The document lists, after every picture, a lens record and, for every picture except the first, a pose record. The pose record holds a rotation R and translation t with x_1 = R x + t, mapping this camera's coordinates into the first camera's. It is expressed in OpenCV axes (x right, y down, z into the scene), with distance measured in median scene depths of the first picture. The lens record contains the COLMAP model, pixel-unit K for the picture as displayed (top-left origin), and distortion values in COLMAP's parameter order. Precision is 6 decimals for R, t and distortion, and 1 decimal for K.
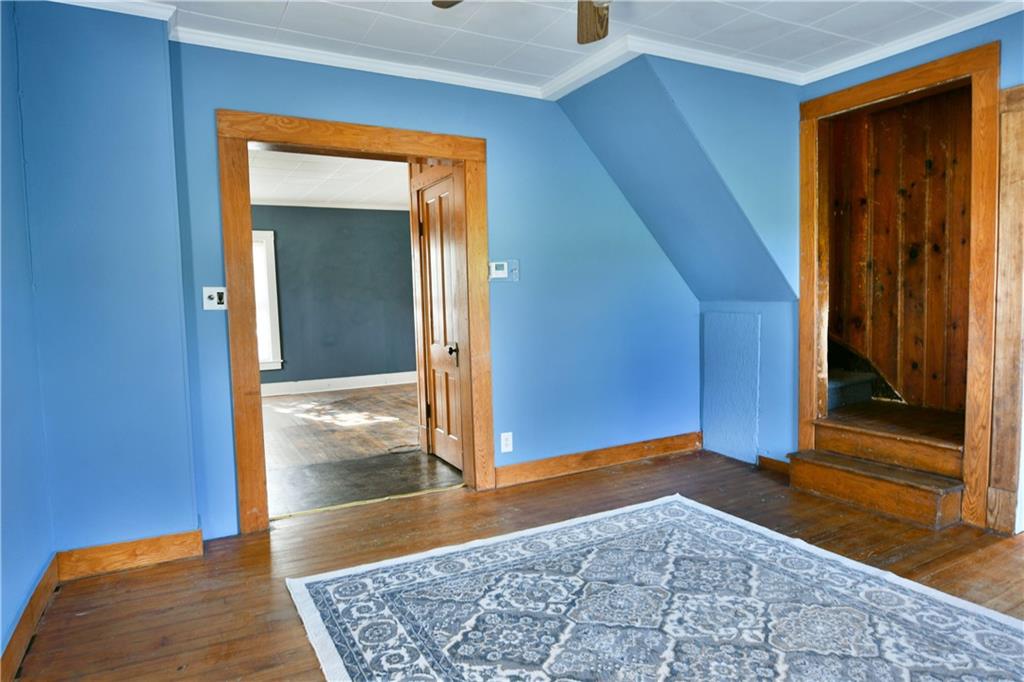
lens RADIAL K [[628.5, 0, 505.6], [0, 628.5, 345.2], [0, 0, 1]] dist [-0.008232, -0.006167]
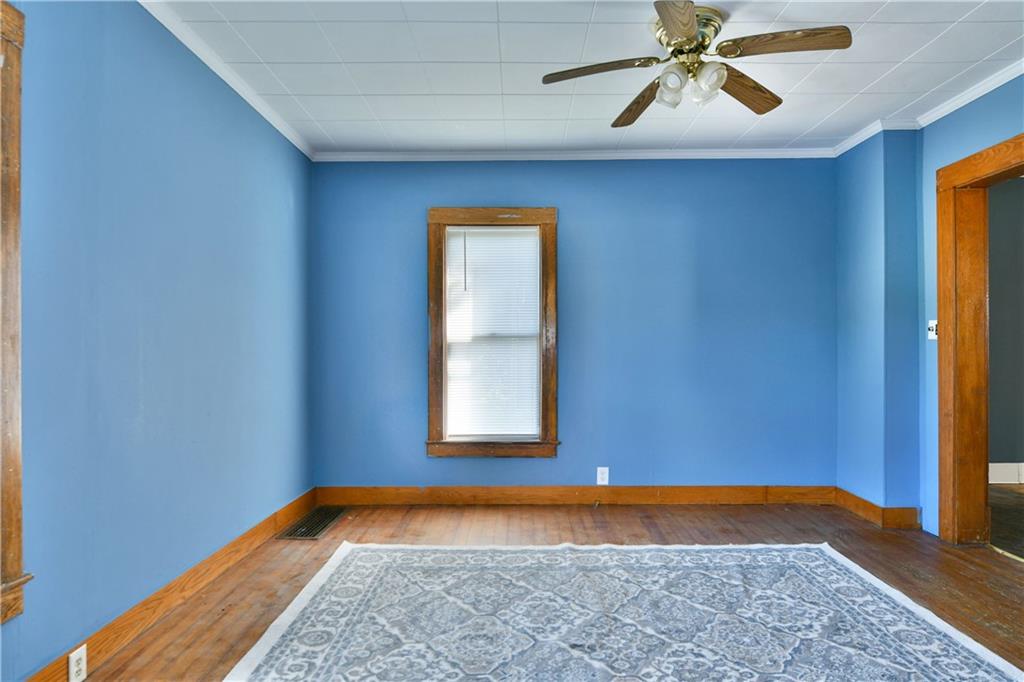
lens RADIAL K [[626.1, 0, 513.5], [0, 626.1, 344.4], [0, 0, 1]] dist [-0.012901, -0.003451]
pose [[-0.483680, 0.022192, -0.874963, 0.984420], [-0.039837, 0.998084, 0.047337, -0.072994], [0.874338, 0.057752, -0.481870, 0.909682]]
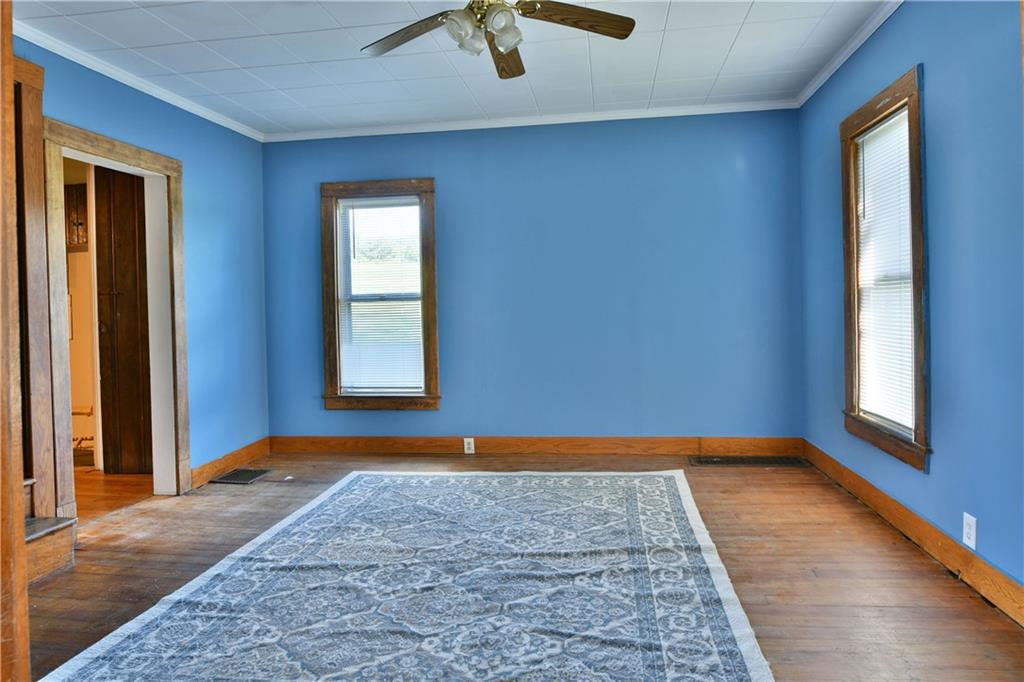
lens RADIAL K [[626.5, 0, 510.2], [0, 626.5, 313.6], [0, 0, 1]] dist [-0.010748, -0.004119]
pose [[-0.799889, 0.042195, 0.598662, -0.408710], [0.088326, 0.994940, 0.047889, -0.064416], [-0.593612, 0.091184, -0.799569, 1.348050]]
